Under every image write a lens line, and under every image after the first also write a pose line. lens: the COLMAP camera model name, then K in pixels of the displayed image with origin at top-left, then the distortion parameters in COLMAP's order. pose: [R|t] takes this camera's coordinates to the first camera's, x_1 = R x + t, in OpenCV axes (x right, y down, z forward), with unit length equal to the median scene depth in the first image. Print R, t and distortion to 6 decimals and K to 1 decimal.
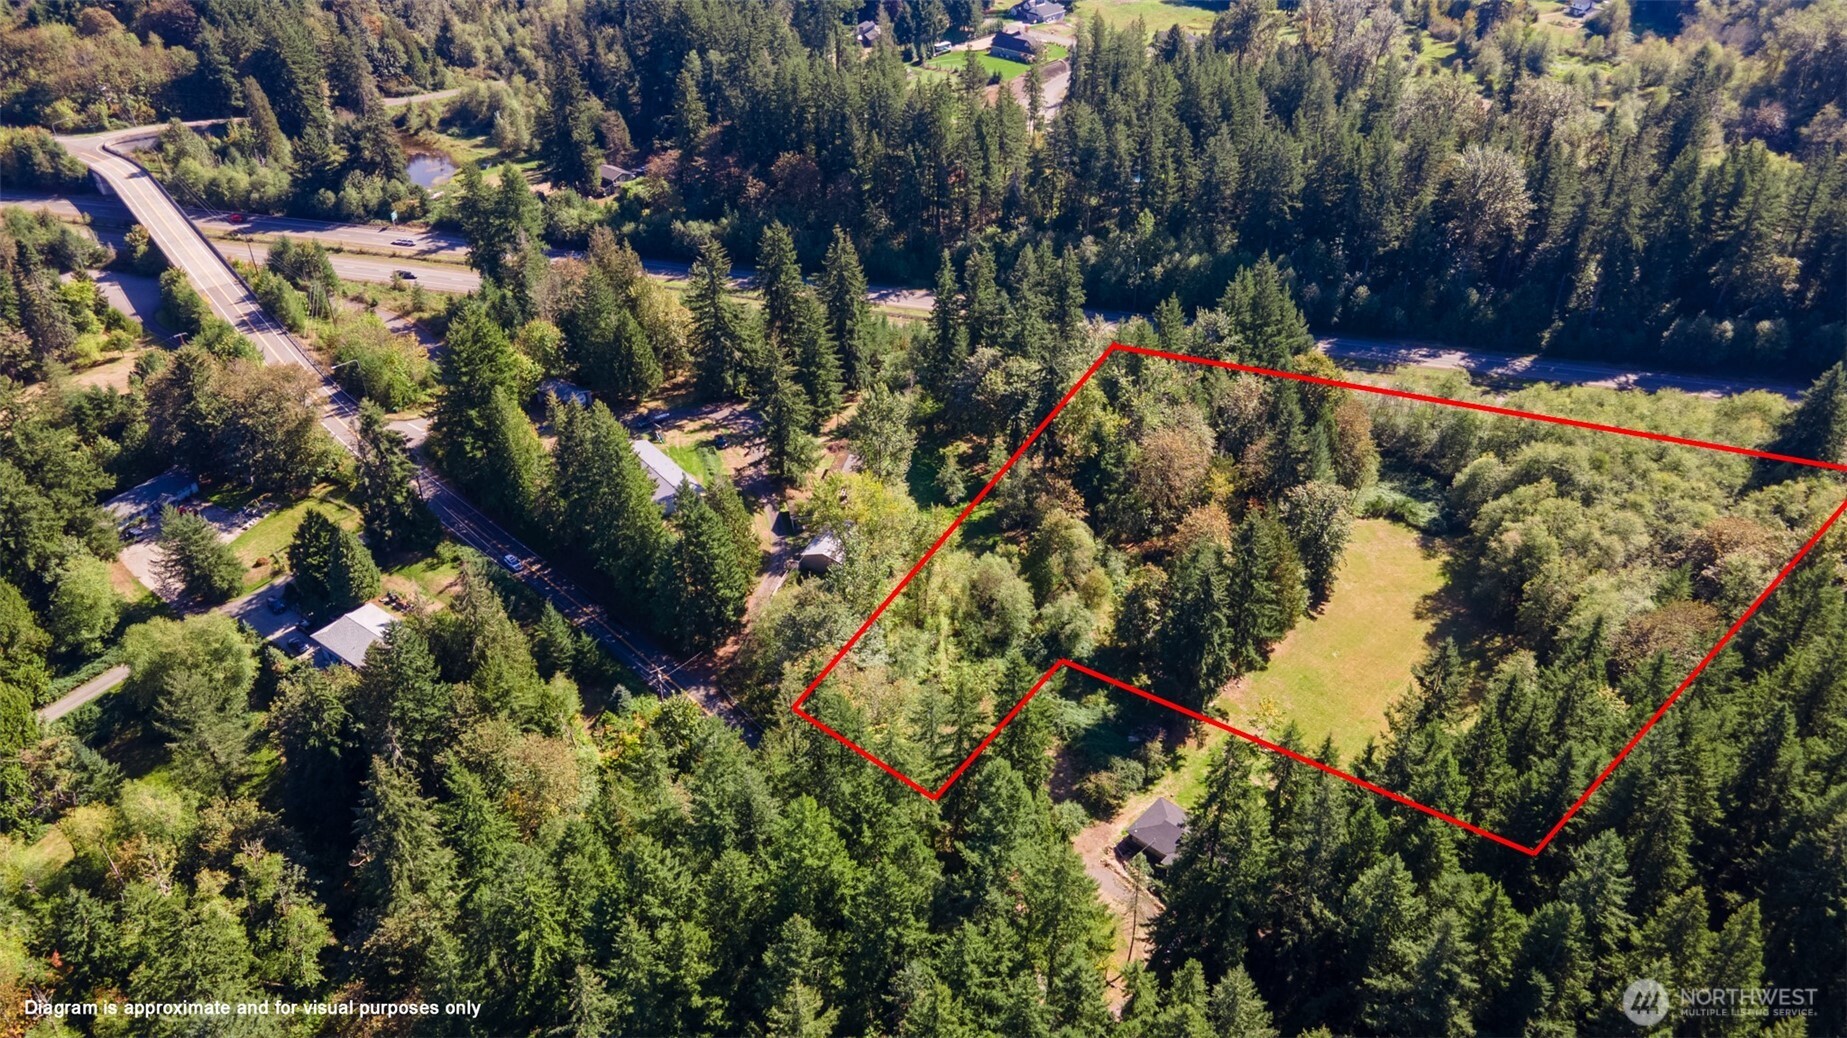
lens RADIAL K [[1321.7, 0, 923.0], [0, 1321.7, 520.6], [0, 0, 1]] dist [0.005756, 0.000325]
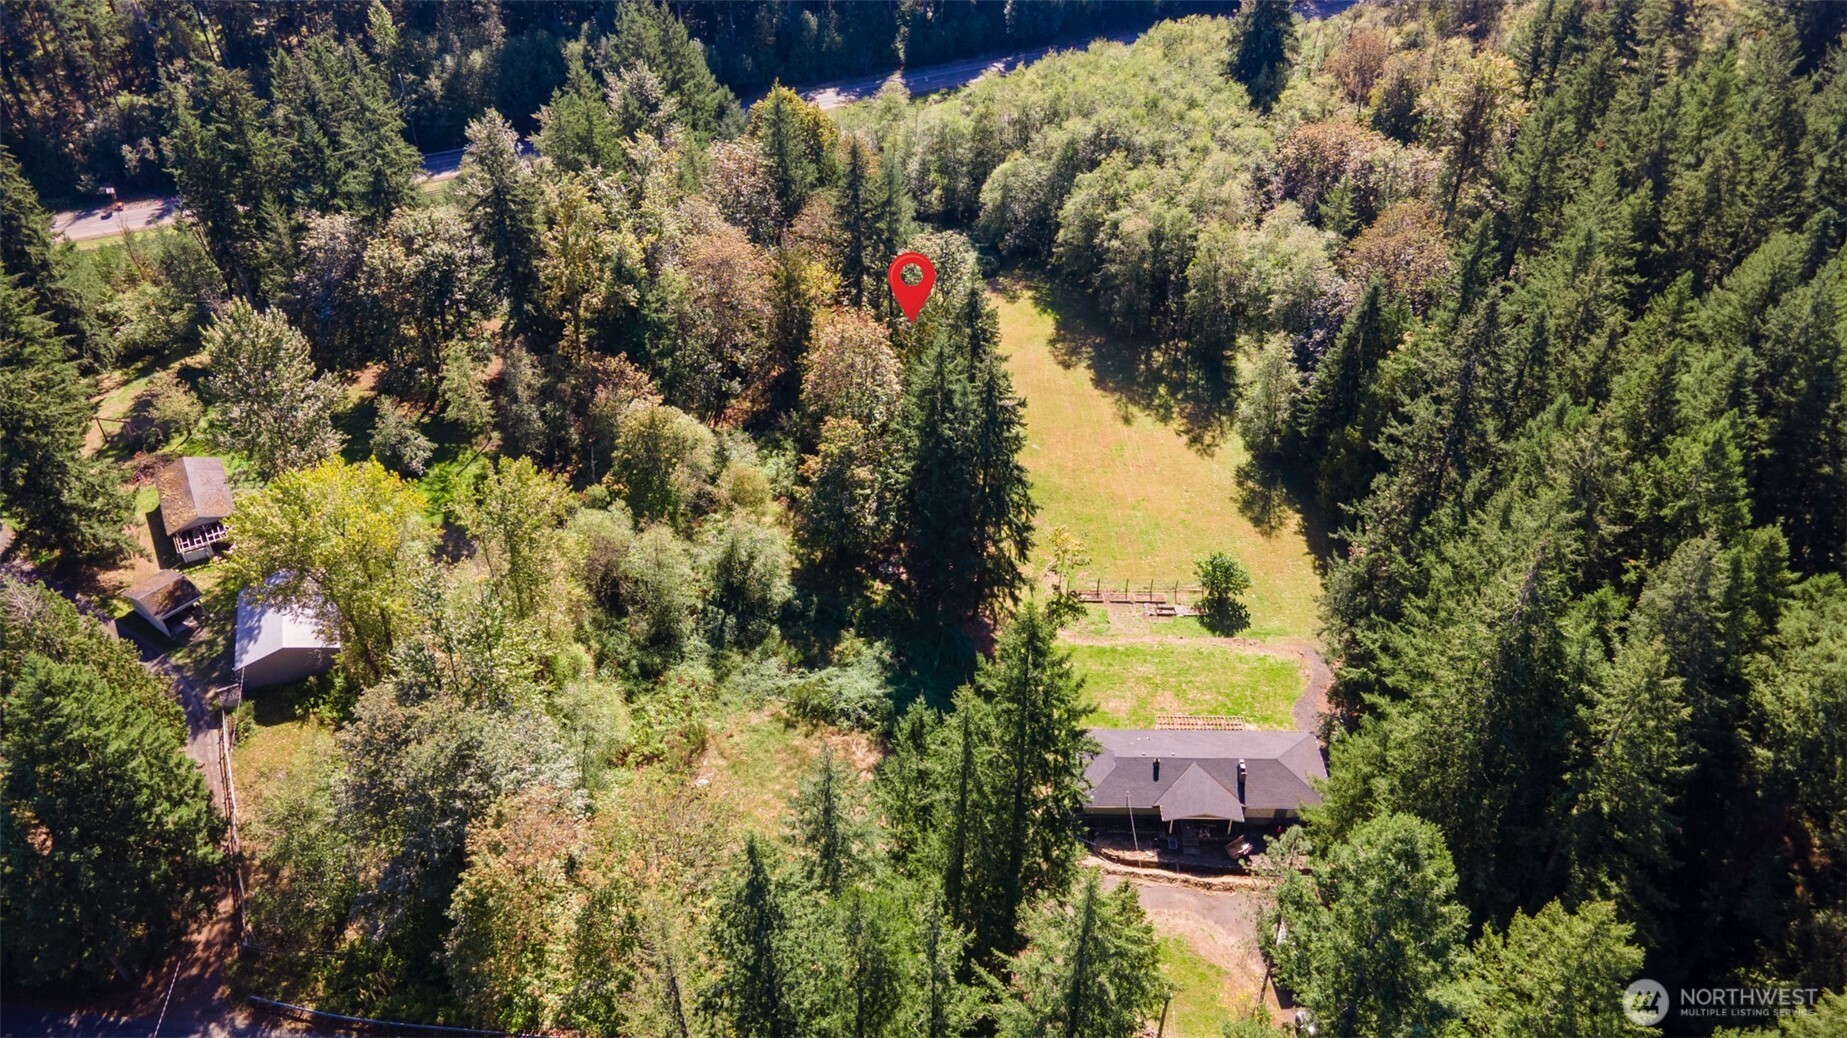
lens RADIAL K [[1321.7, 0, 922.6], [0, 1321.7, 515.1], [0, 0, 1]] dist [0.005756, 0.000325]
pose [[0.741097, -0.411968, 0.530148, -0.137461], [0.371520, 0.909340, 0.187281, -0.024695], [-0.559239, 0.058167, 0.826964, 0.413540]]
